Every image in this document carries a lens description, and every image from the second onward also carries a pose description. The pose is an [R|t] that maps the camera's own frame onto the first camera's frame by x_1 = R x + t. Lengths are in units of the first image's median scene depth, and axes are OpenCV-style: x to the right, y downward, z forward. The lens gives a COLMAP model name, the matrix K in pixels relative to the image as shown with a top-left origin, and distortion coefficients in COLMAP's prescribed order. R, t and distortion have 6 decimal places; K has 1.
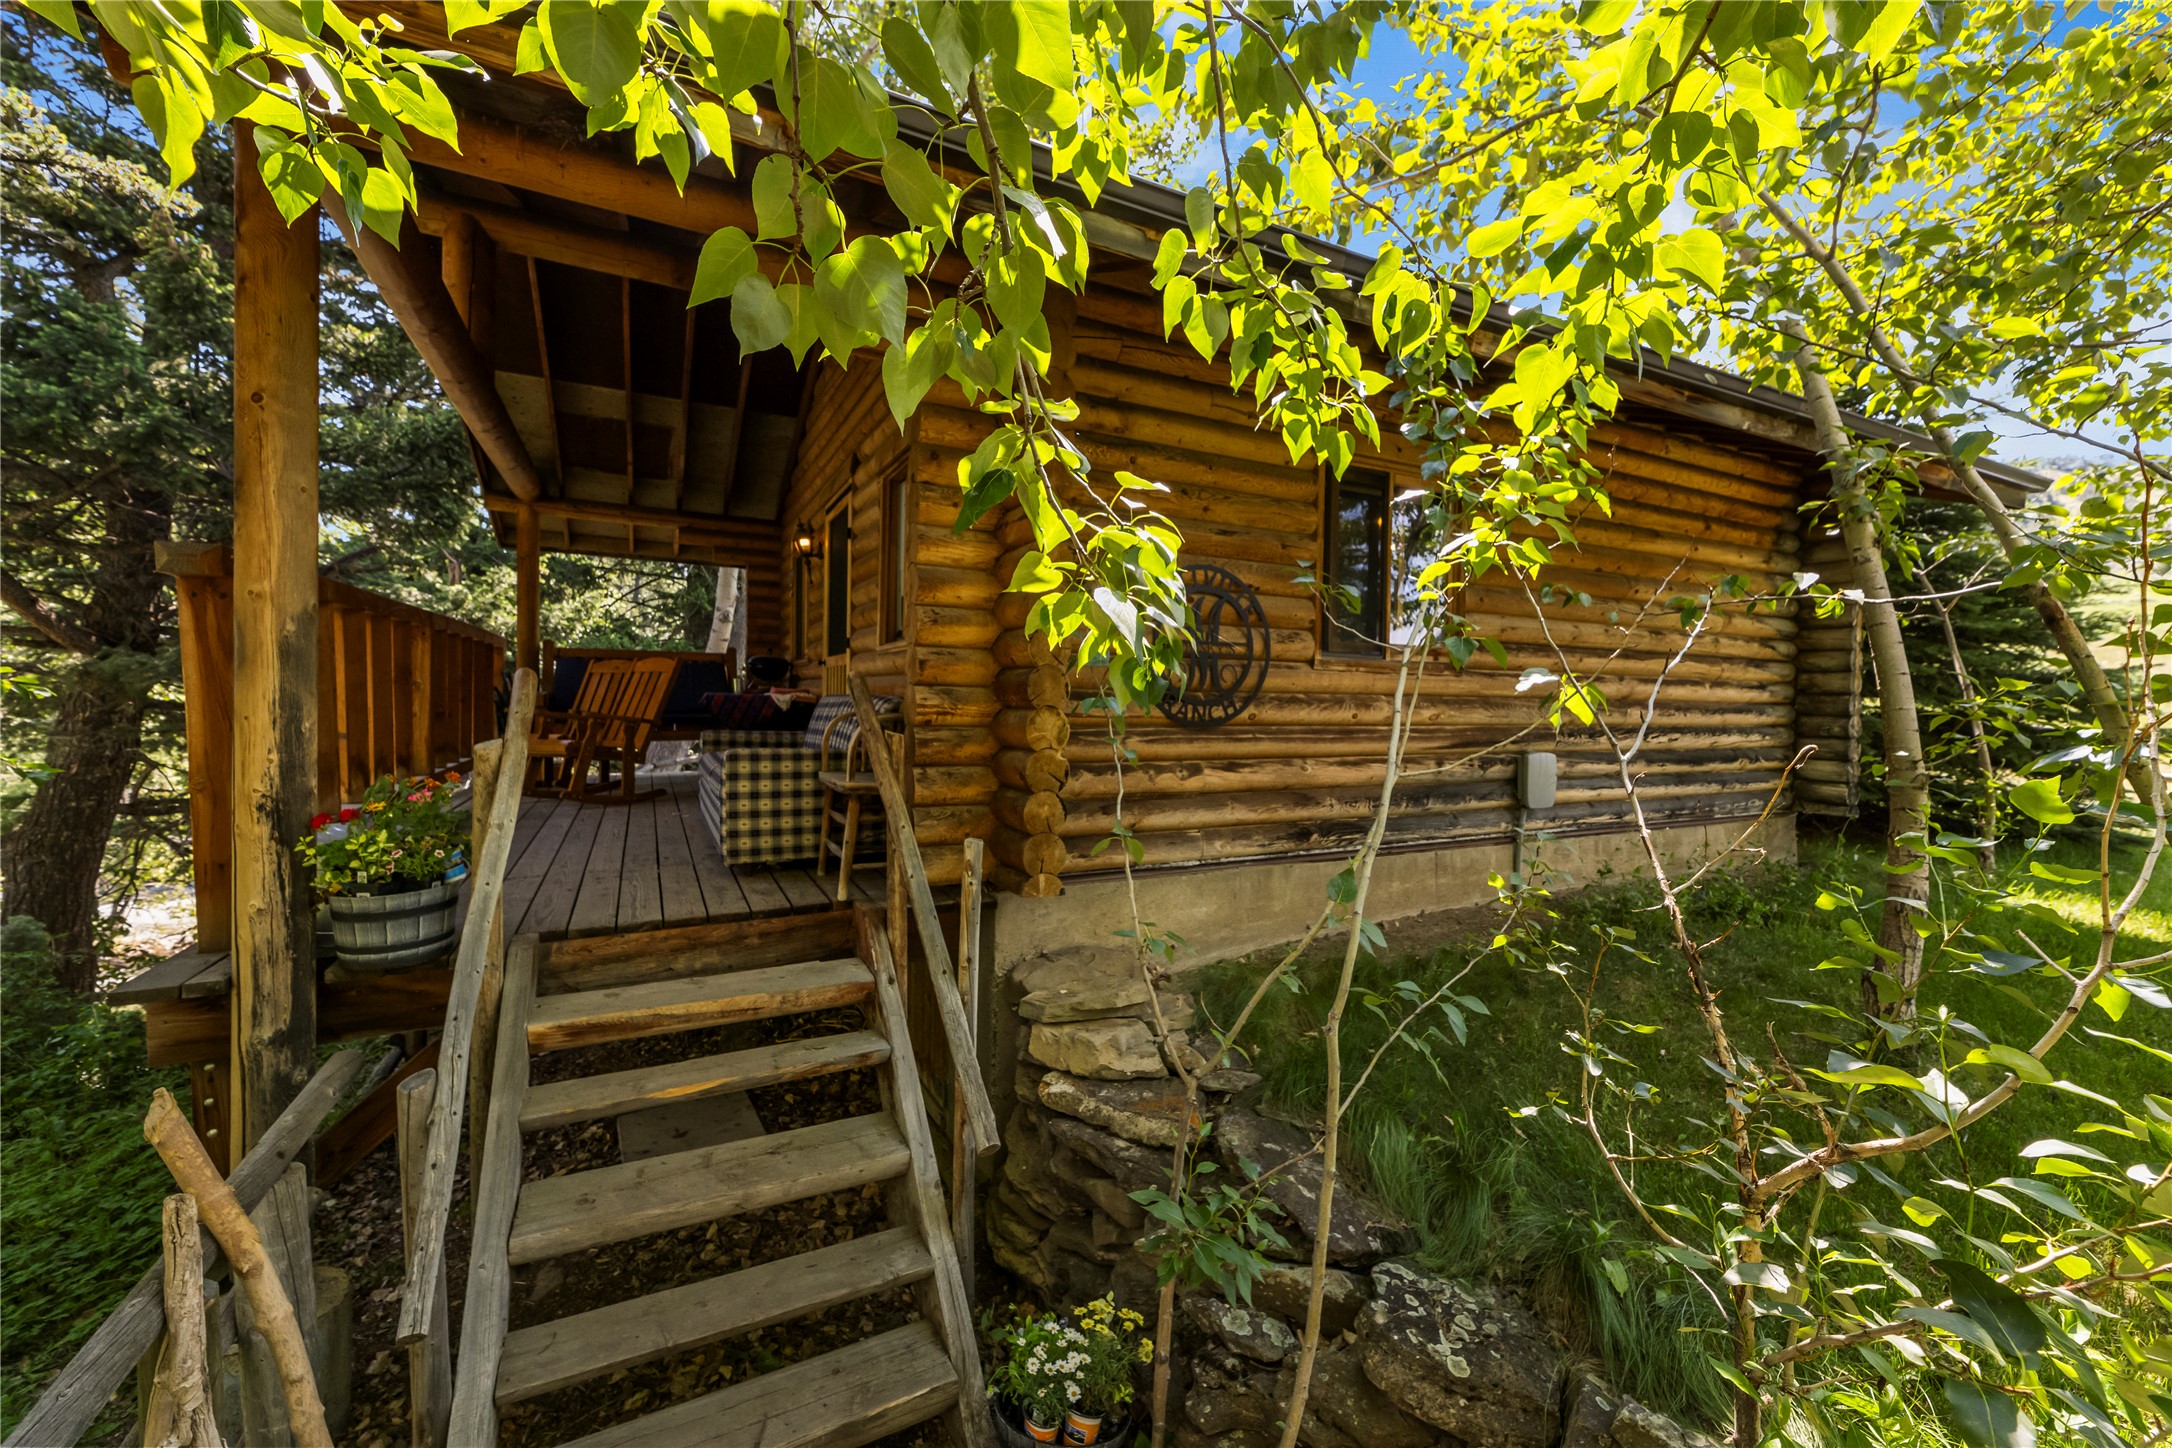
lens RADIAL K [[880.8, 0, 1083.8], [0, 880.8, 712.5], [0, 0, 1]] dist [0.000060, -0.000125]
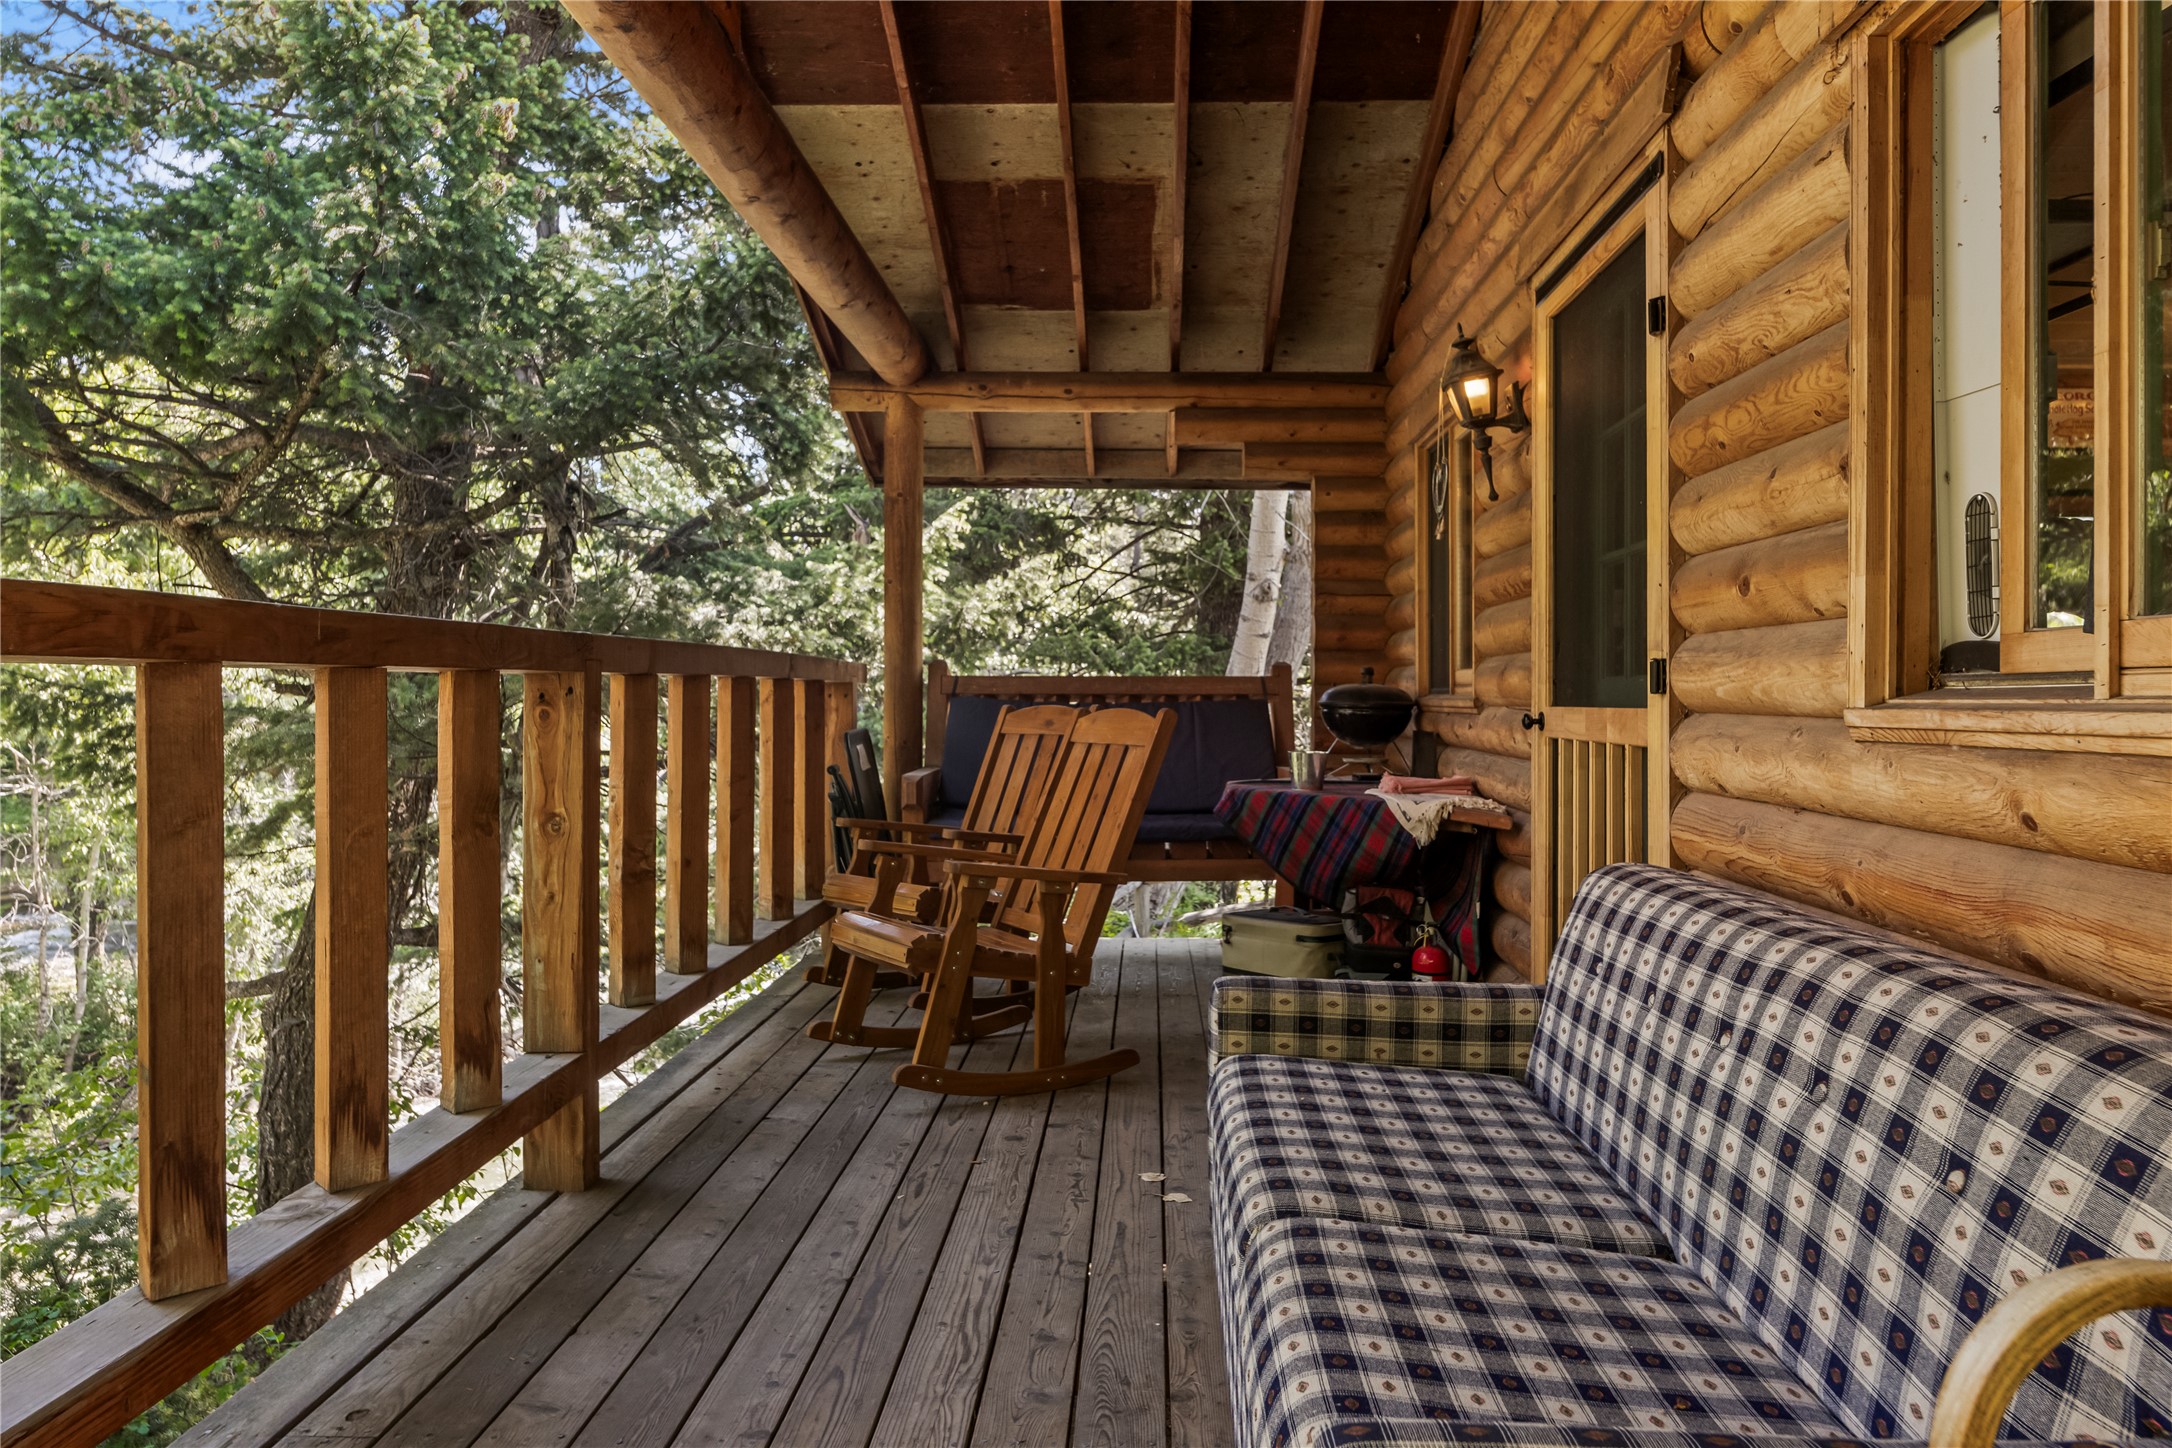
lens RADIAL K [[1508.4, 0, 1087.6], [0, 1508.4, 715.4], [0, 0, 1]] dist [-0.006415, -0.000489]
pose [[0.877096, -0.010868, -0.480193, -0.126017], [0.003894, 0.999872, -0.015516, -0.038394], [0.480300, 0.011739, 0.877026, 0.298099]]
